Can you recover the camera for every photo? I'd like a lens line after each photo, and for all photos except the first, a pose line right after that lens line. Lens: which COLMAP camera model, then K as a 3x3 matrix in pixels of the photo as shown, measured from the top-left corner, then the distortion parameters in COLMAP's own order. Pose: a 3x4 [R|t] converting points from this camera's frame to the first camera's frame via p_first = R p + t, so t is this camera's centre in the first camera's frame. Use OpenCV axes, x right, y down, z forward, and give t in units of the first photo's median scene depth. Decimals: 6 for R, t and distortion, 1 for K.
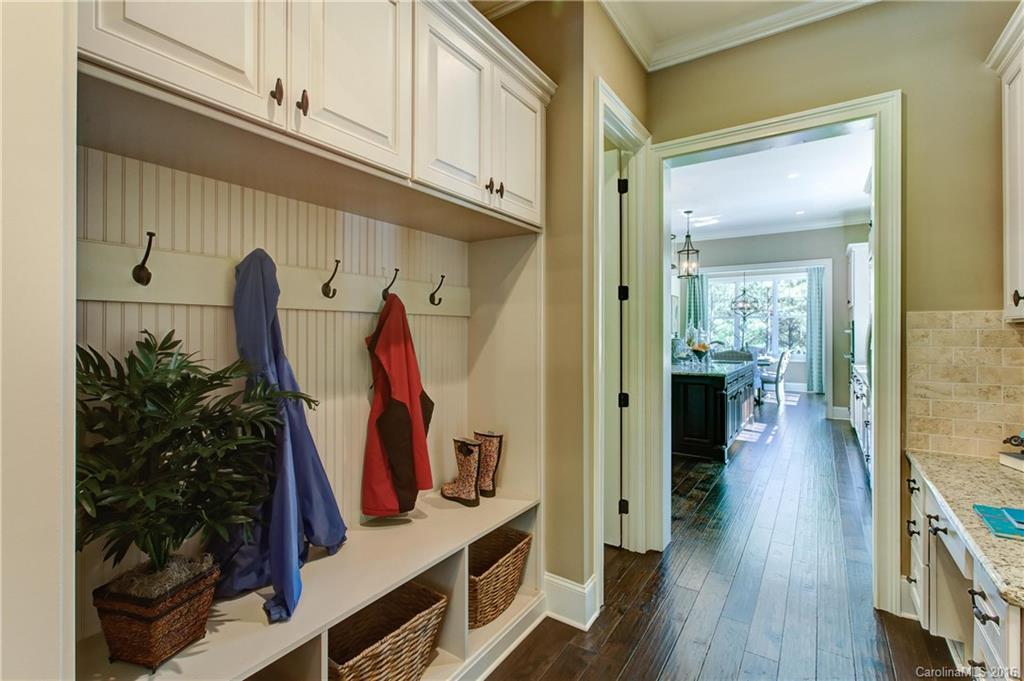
lens RADIAL K [[460.5, 0, 513.4], [0, 460.5, 331.8], [0, 0, 1]] dist [-0.001364, -0.000036]
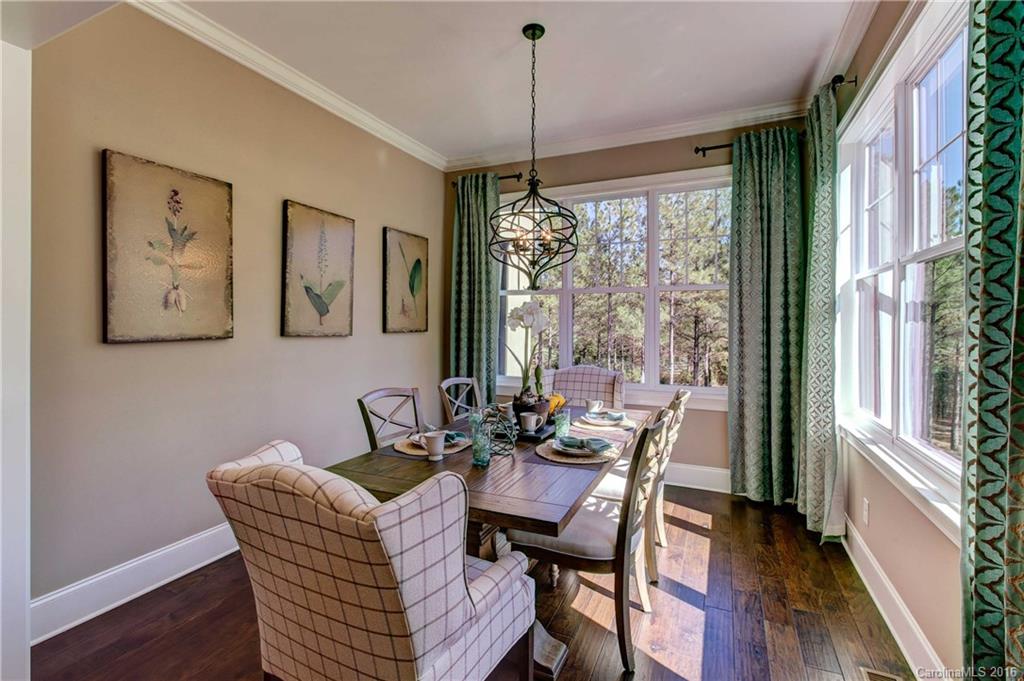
lens RADIAL K [[460.5, 0, 505.4], [0, 460.5, 323.3], [0, 0, 1]] dist [-0.001364, -0.000036]
pose [[0.989292, 0.001640, 0.145939, 0.442044], [-0.001553, 0.999999, -0.000710, -0.003286], [-0.145940, 0.000476, 0.989293, 0.719710]]
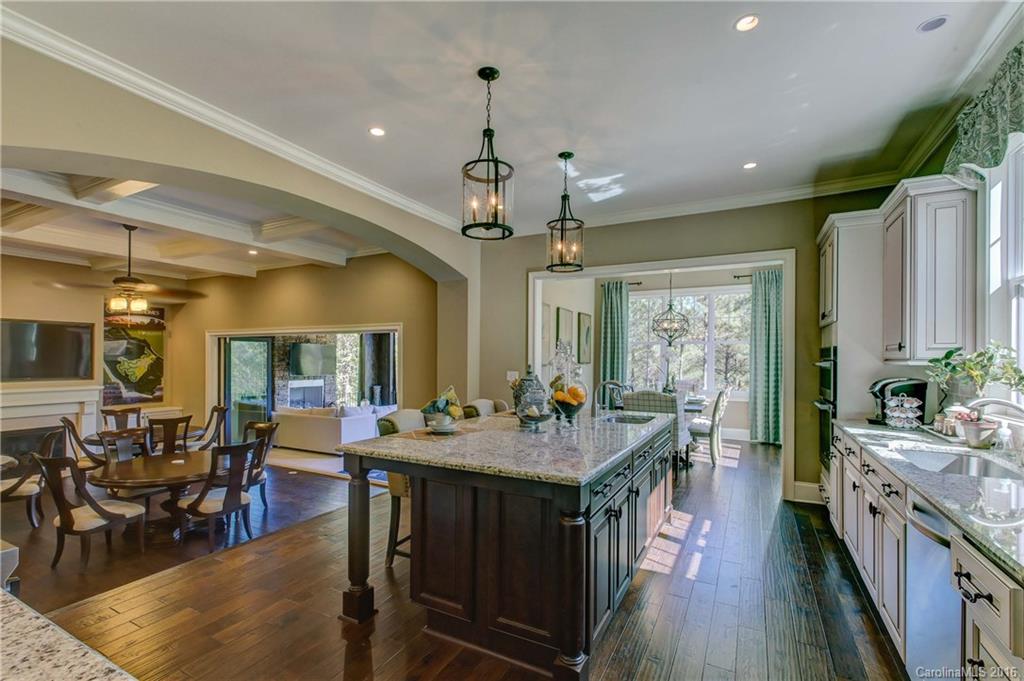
lens RADIAL K [[460.5, 0, 505.5], [0, 460.5, 362.7], [0, 0, 1]] dist [-0.001364, -0.000036]
pose [[0.995531, 0.003488, 0.094373, 0.176112], [-0.004454, 0.999940, 0.010020, -0.005002], [-0.094332, -0.010395, 0.995487, 0.303347]]
